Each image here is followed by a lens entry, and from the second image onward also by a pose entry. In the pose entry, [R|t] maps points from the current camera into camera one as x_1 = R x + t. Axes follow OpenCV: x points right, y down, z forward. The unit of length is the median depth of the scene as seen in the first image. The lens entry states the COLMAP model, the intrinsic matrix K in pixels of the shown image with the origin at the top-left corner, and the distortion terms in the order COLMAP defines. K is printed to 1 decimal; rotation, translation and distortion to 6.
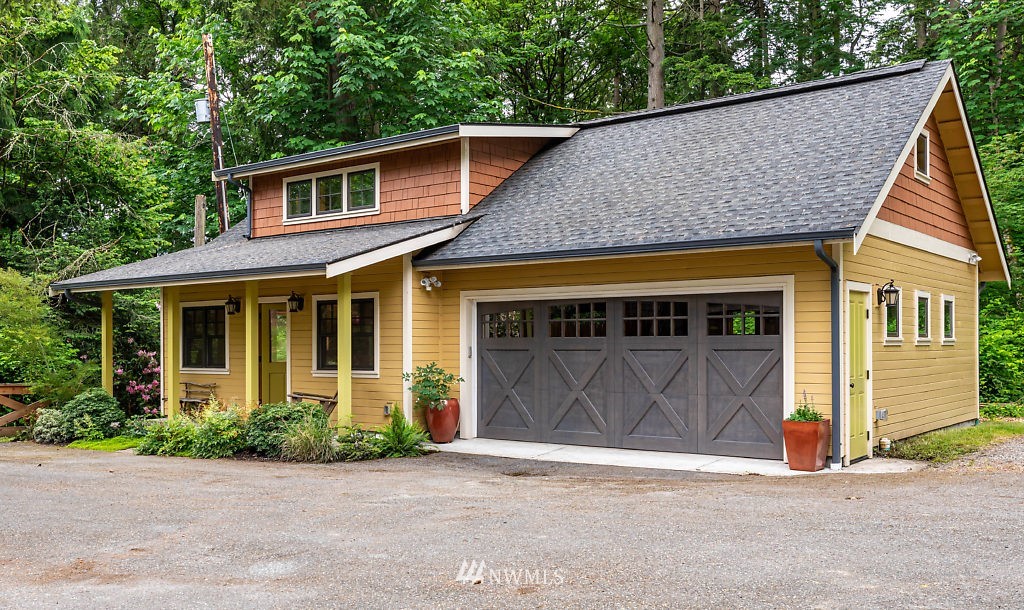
lens RADIAL K [[963.4, 0, 475.6], [0, 963.4, 341.3], [0, 0, 1]] dist [-0.024614, 0.000000]
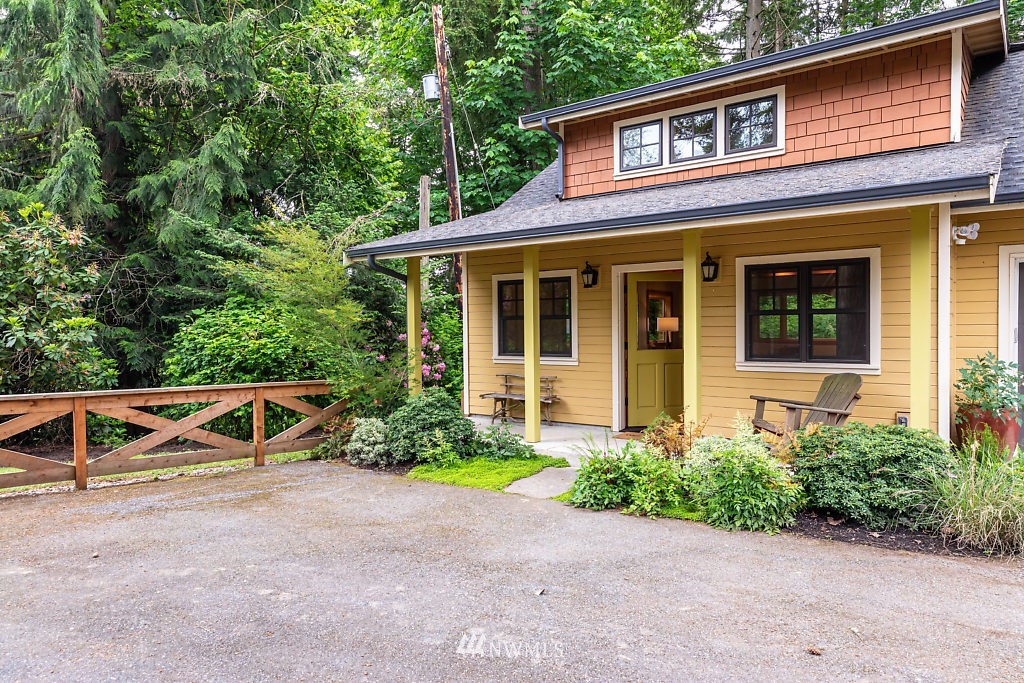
lens RADIAL K [[679.4, 0, 513.4], [0, 679.4, 340.7], [0, 0, 1]] dist [0.002293, 0.001159]
pose [[0.999904, -0.006521, 0.012239, -0.319584], [0.006205, 0.999650, 0.025730, 0.000201], [-0.012403, -0.025652, 0.999594, 0.458148]]
